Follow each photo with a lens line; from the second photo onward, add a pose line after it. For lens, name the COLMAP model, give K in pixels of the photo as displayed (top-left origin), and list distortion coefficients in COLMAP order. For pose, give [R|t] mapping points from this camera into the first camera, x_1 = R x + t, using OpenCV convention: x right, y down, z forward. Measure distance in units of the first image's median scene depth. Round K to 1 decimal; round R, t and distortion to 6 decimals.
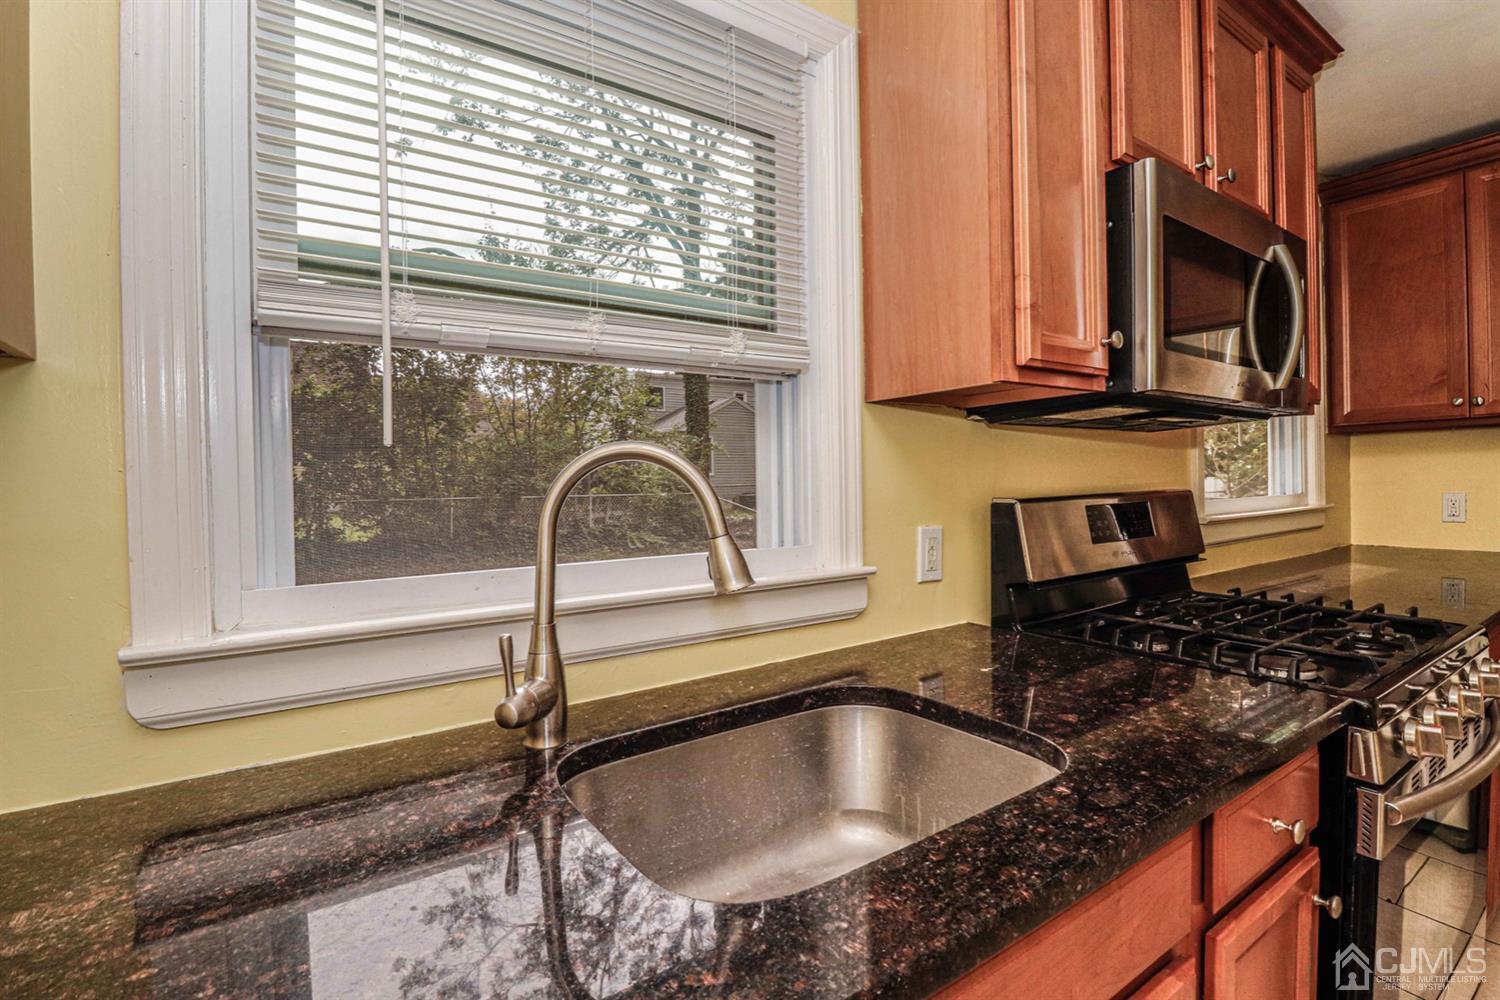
lens RADIAL K [[715.9, 0, 749.0], [0, 715.9, 483.9], [0, 0, 1]] dist [-0.001987, -0.000495]
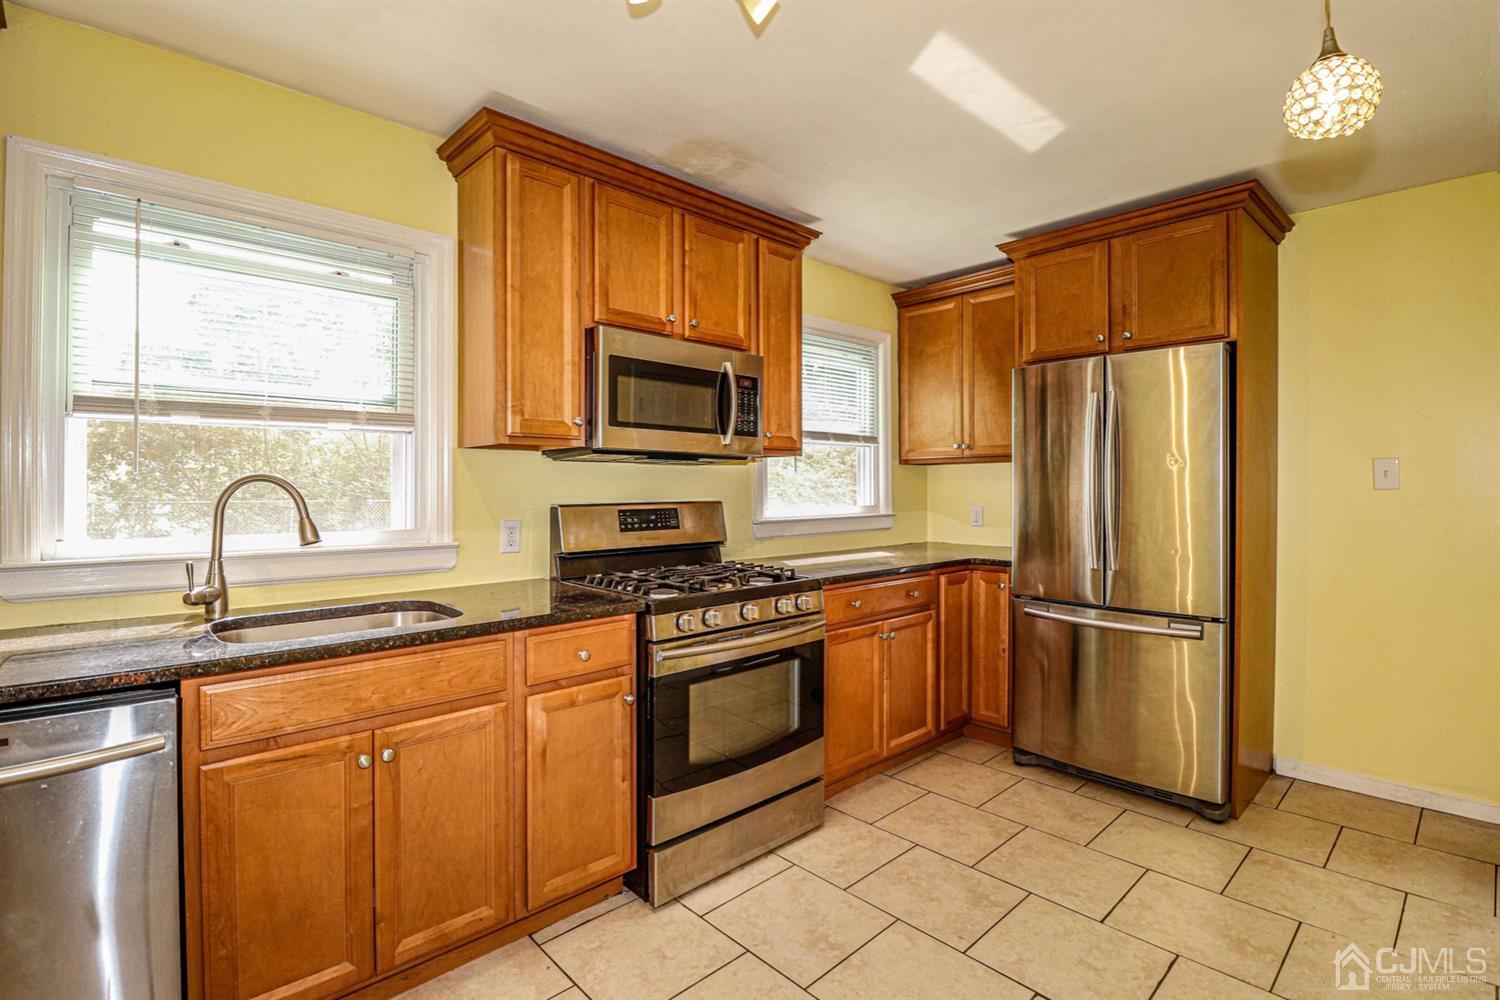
lens RADIAL K [[715.9, 0, 749.0], [0, 715.9, 483.9], [0, 0, 1]] dist [-0.001987, -0.000495]
pose [[0.987842, 0.017467, 0.154479, 0.427178], [-0.015837, 0.999805, -0.011782, -0.012779], [-0.154655, 0.009192, 0.987926, -0.597630]]
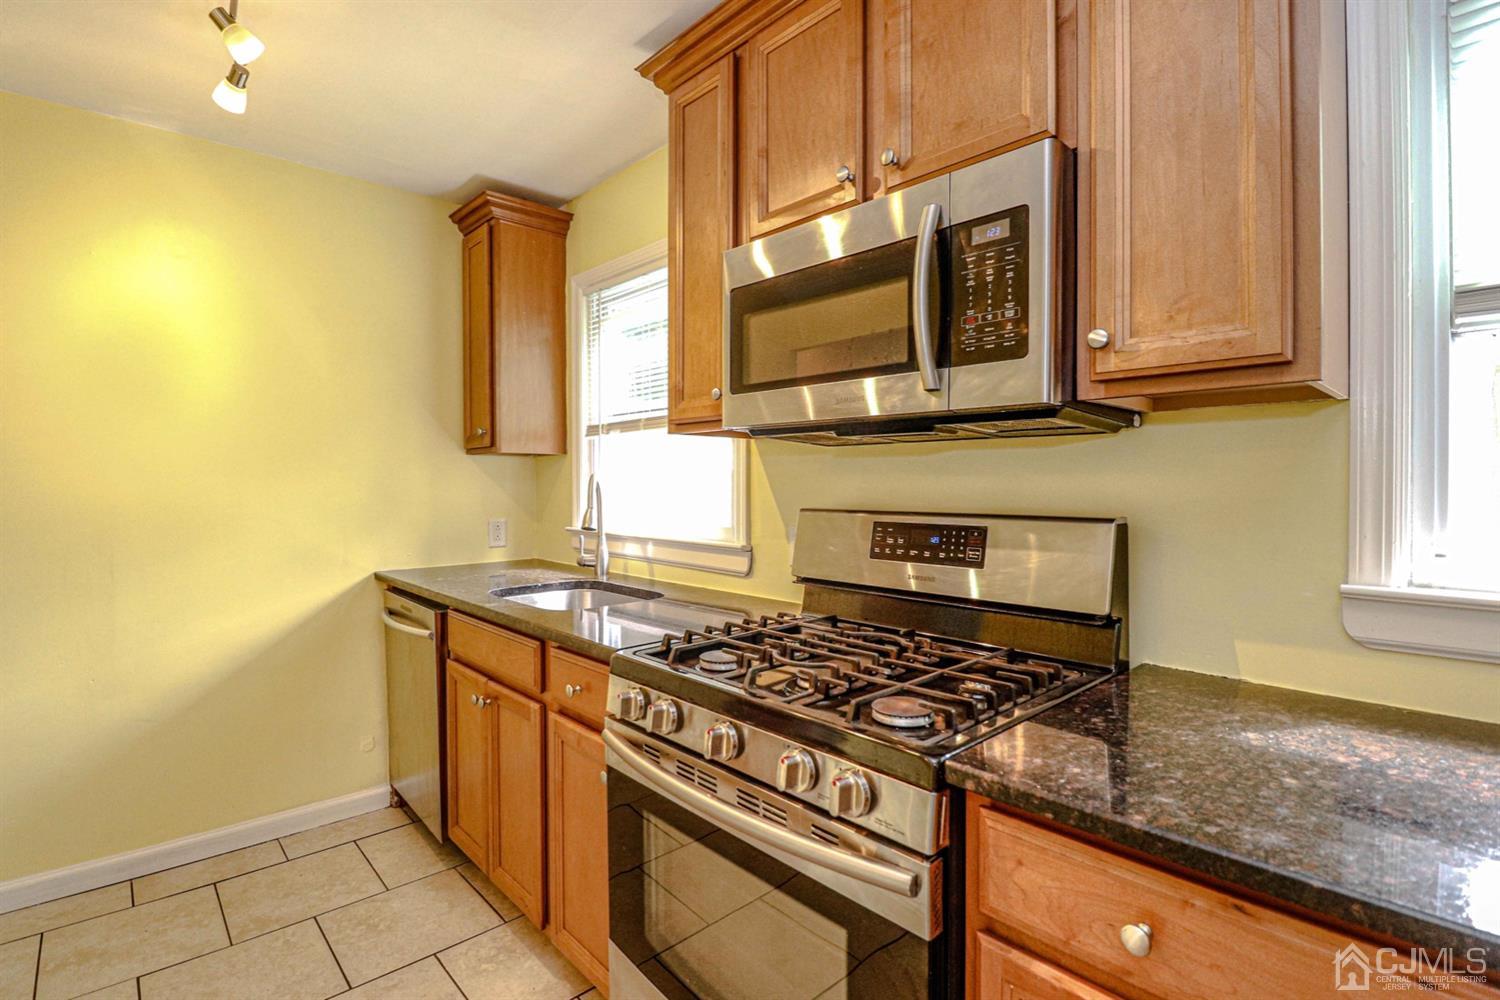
lens RADIAL K [[715.9, 0, 749.0], [0, 715.9, 483.9], [0, 0, 1]] dist [-0.001987, -0.000495]
pose [[0.132479, 0.018932, -0.991005, 1.225409], [-0.012179, 0.999773, 0.017472, -0.032948], [0.991111, 0.009755, 0.132679, 0.566897]]
